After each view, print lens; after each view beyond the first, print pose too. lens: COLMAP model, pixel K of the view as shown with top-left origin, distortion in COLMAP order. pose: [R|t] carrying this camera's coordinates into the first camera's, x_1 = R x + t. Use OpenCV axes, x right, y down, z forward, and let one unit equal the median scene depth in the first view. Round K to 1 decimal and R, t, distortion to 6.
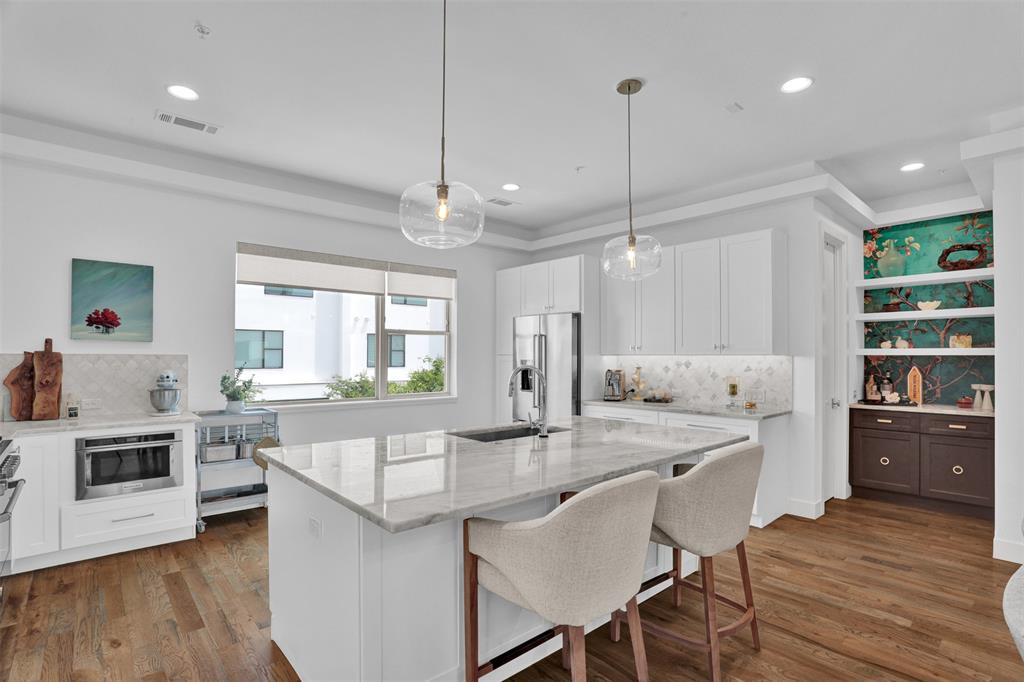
lens RADIAL K [[506.8, 0, 526.1], [0, 506.8, 350.7], [0, 0, 1]] dist [-0.069211, 0.026280]
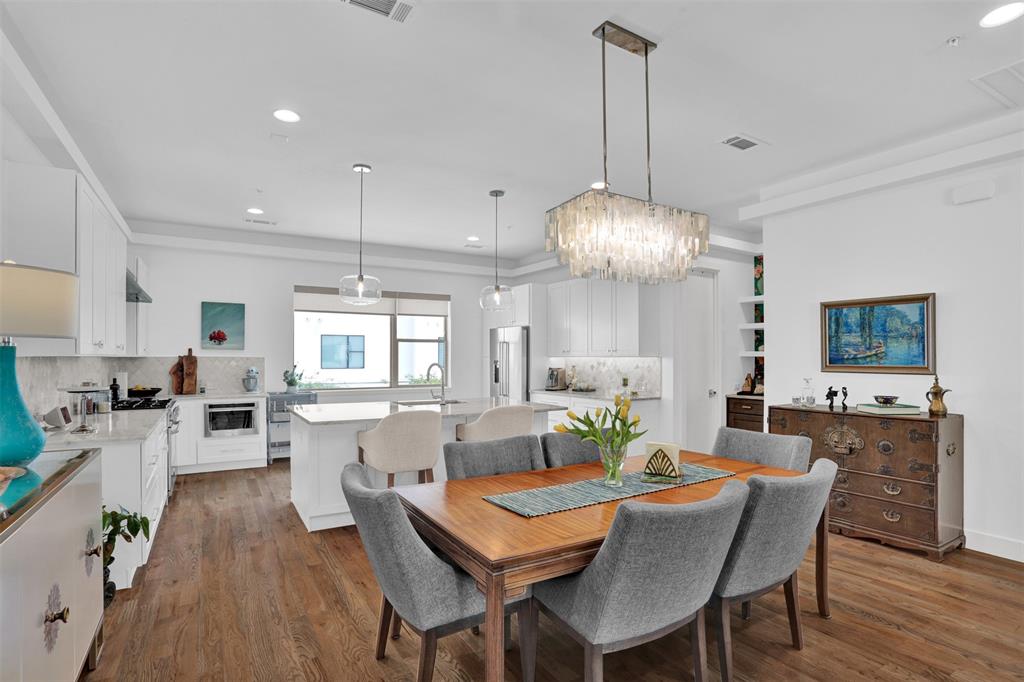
lens RADIAL K [[513.9, 0, 523.0], [0, 513.9, 352.5], [0, 0, 1]] dist [-0.045425, 0.000442]
pose [[0.983729, -0.003365, -0.179626, 0.494873], [0.003614, 0.999993, 0.001064, -0.007030], [0.179621, -0.001696, 0.983734, -0.541147]]
